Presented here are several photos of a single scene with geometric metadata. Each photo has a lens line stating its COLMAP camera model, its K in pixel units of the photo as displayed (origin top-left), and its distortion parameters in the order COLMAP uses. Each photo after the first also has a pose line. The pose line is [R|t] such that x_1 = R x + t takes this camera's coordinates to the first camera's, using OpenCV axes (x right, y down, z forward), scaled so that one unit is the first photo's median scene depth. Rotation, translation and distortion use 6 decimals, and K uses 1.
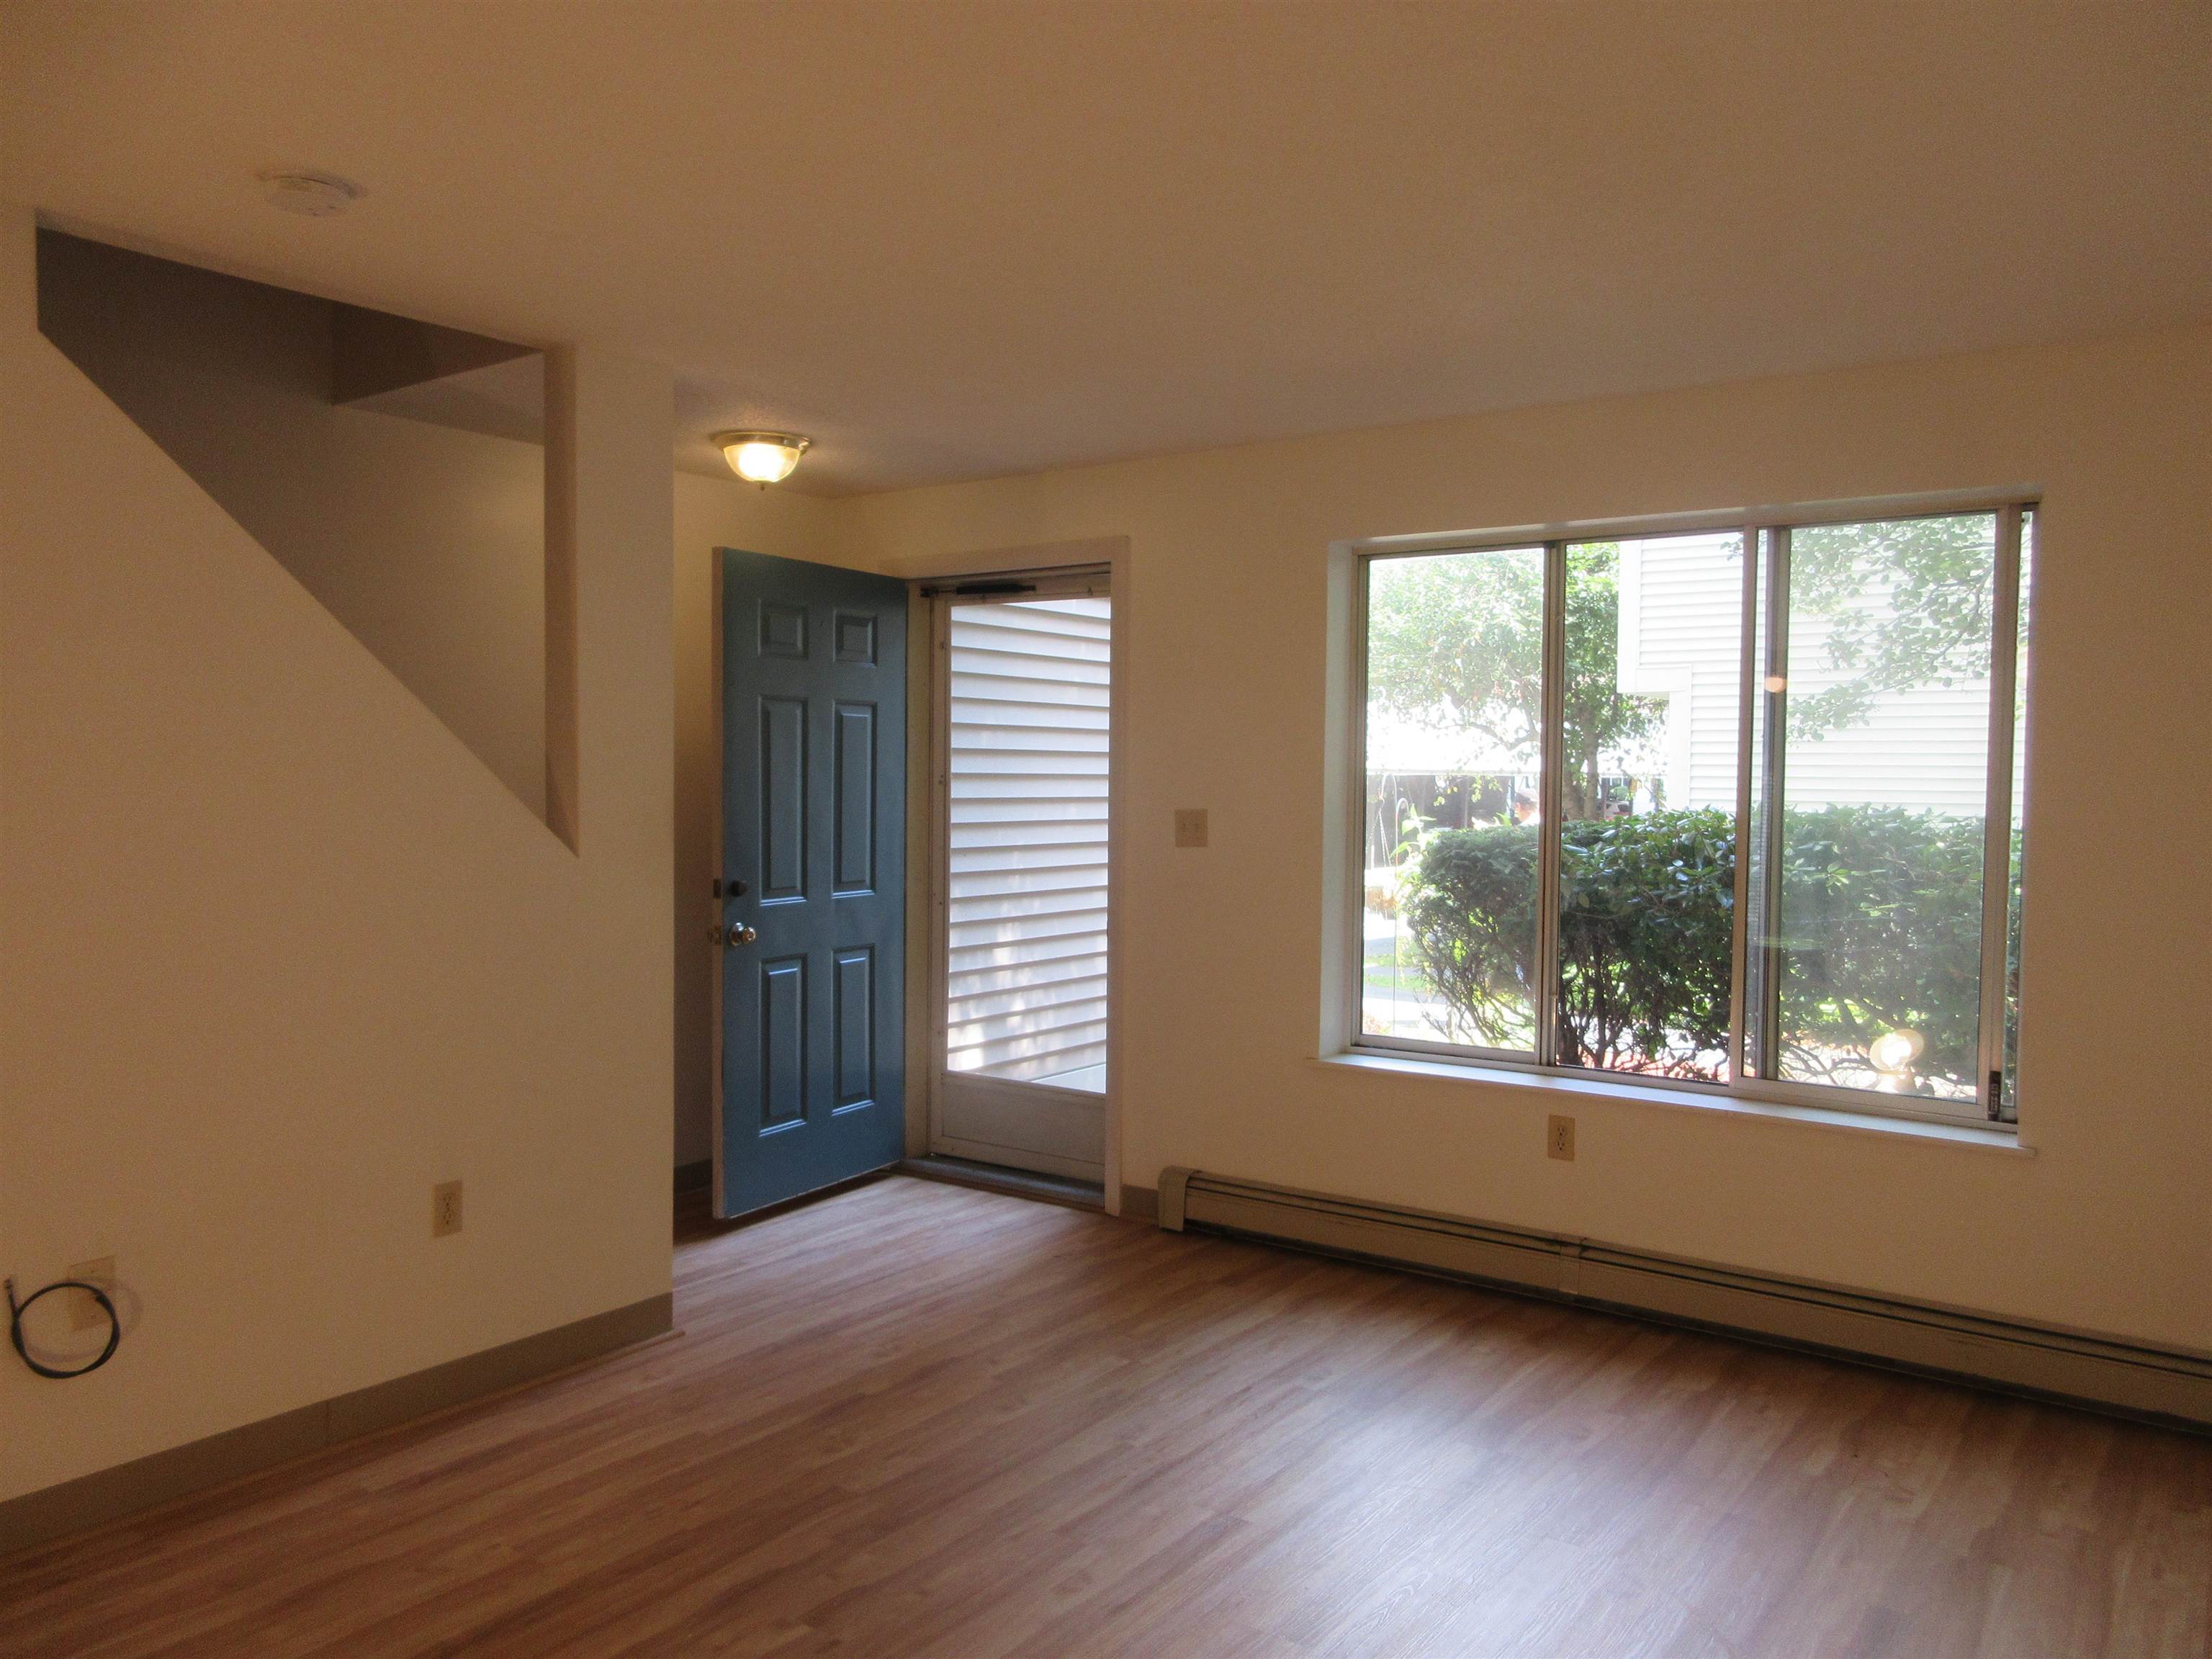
lens RADIAL K [[1652.5, 0, 1106.0], [0, 1652.5, 829.5], [0, 0, 1]] dist [-0.012598, -0.001215]
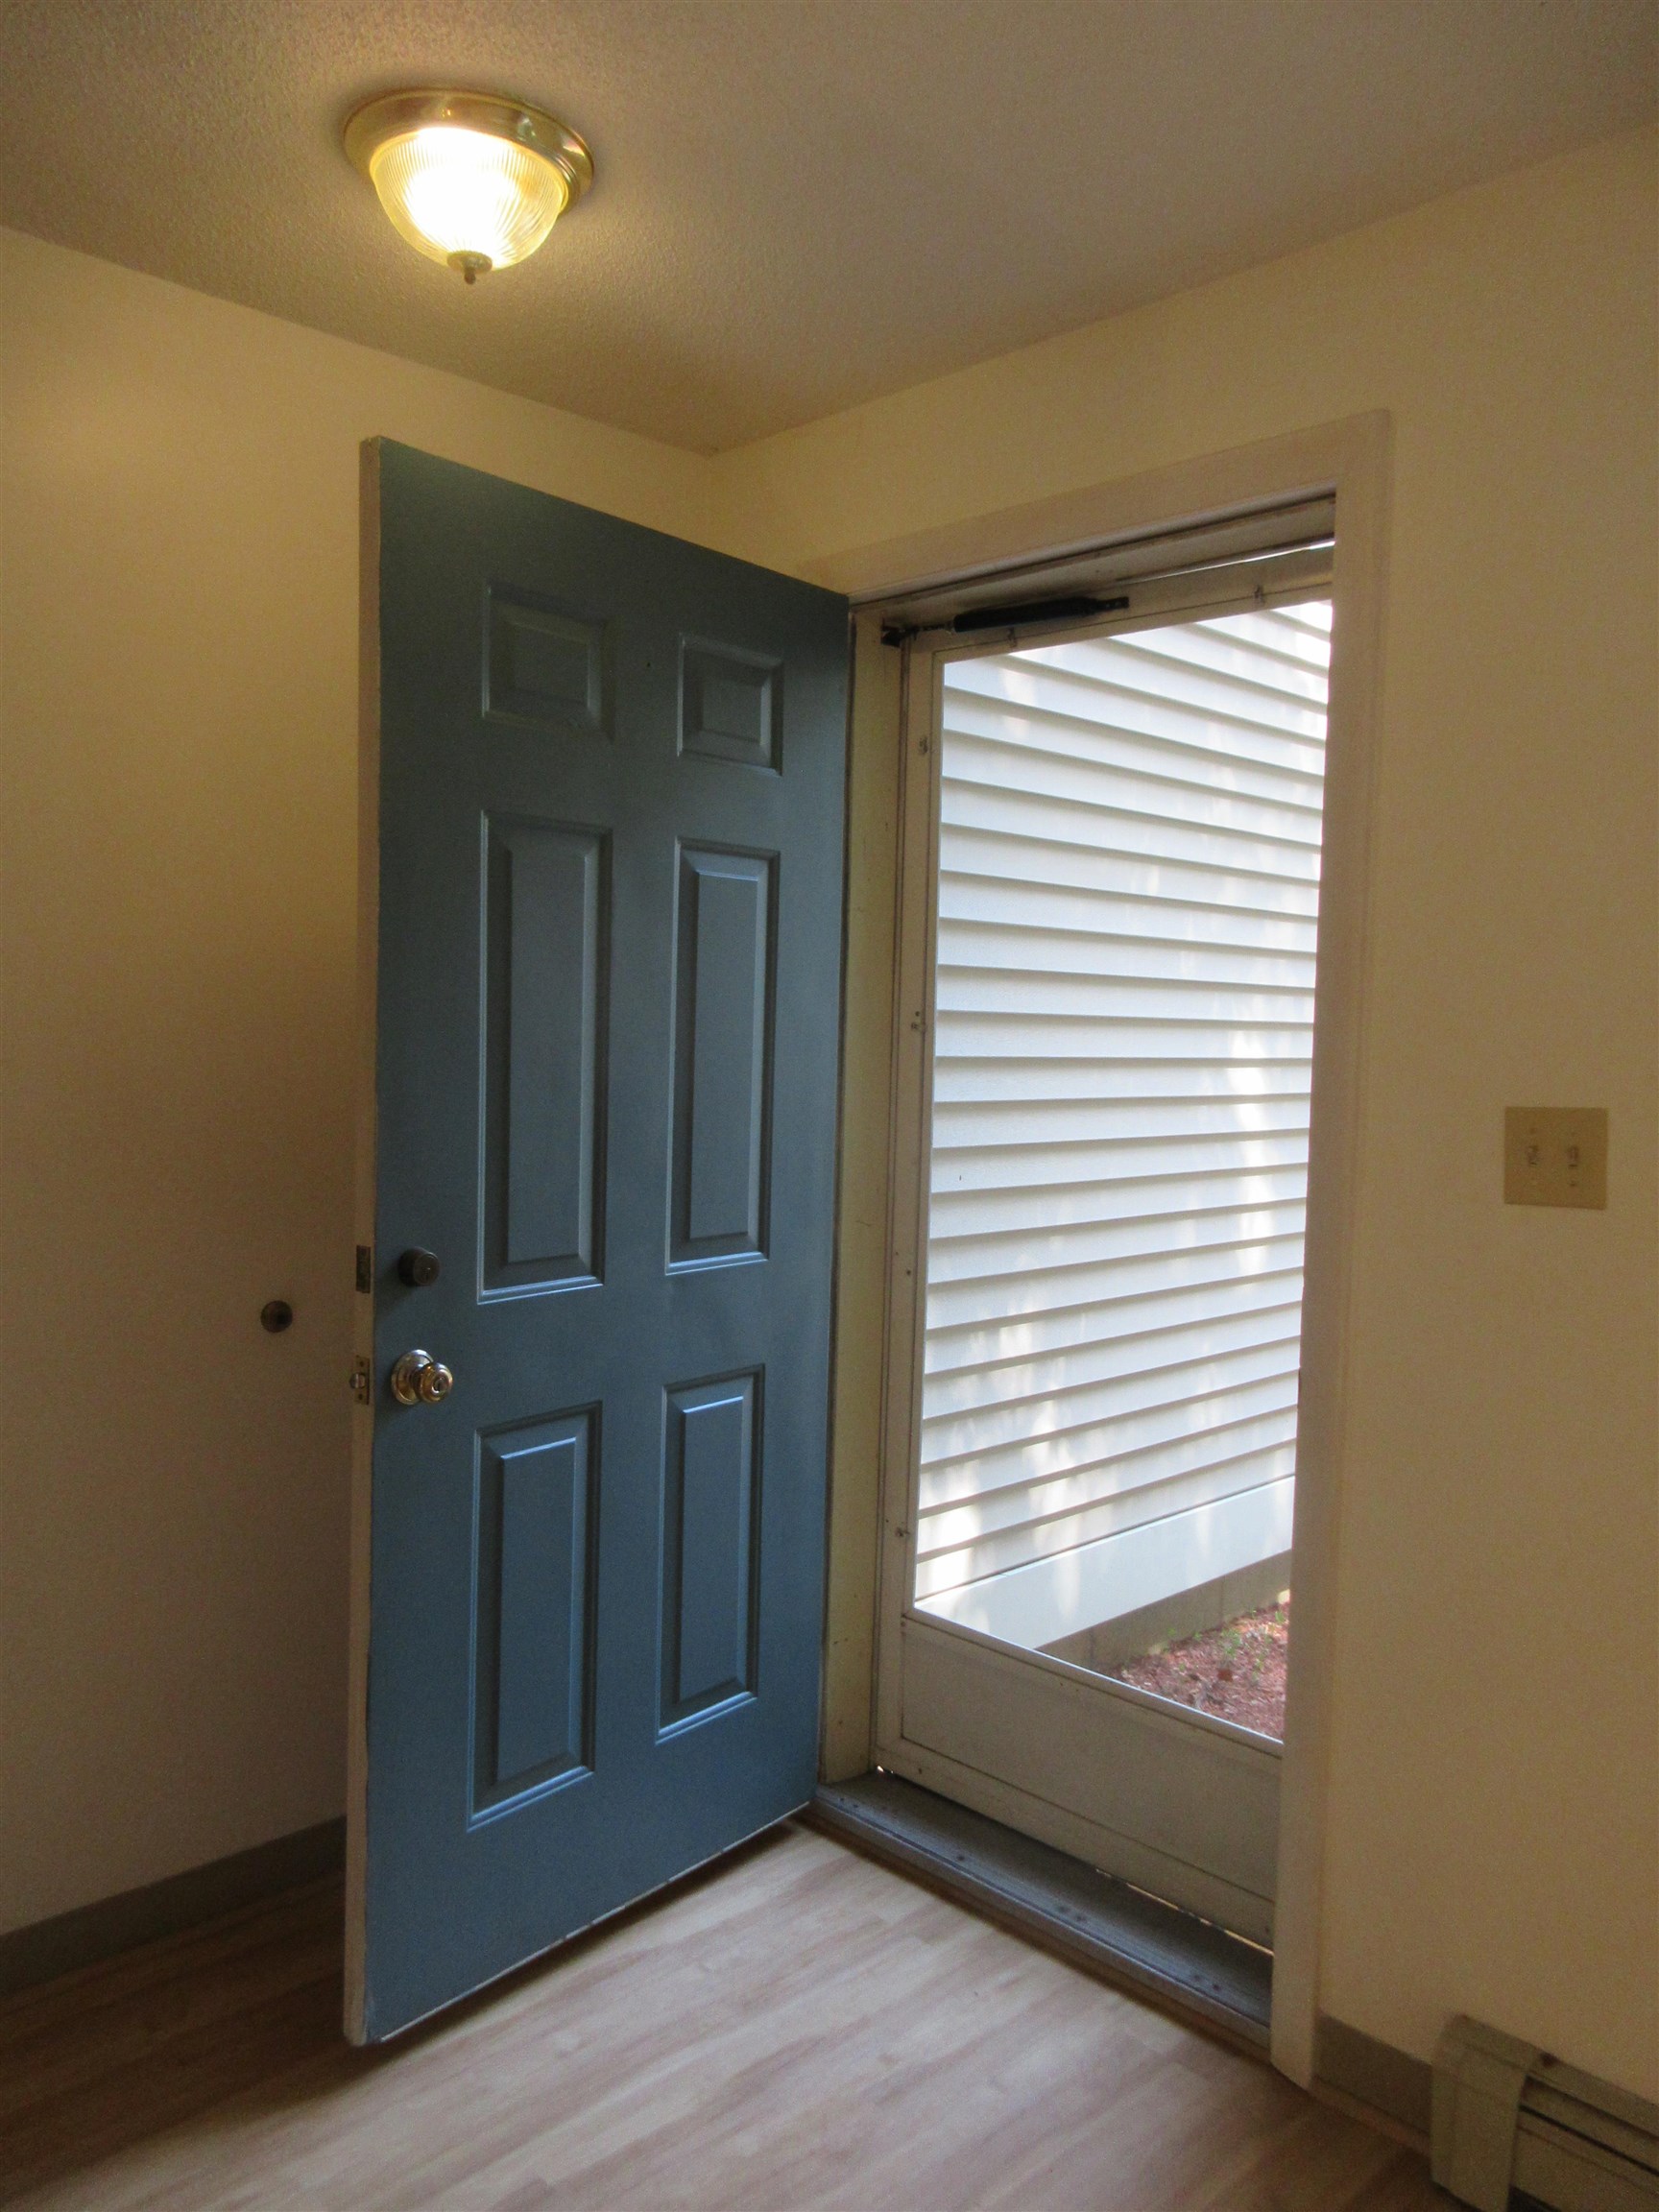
lens RADIAL K [[1652.5, 0, 829.5], [0, 1652.5, 1106.0], [0, 0, 1]] dist [-0.012598, -0.001215]
pose [[0.986803, 0.026842, -0.159687, -0.047964], [-0.024377, 0.999552, 0.017374, -0.013588], [0.160082, -0.013252, 0.987015, 0.536224]]
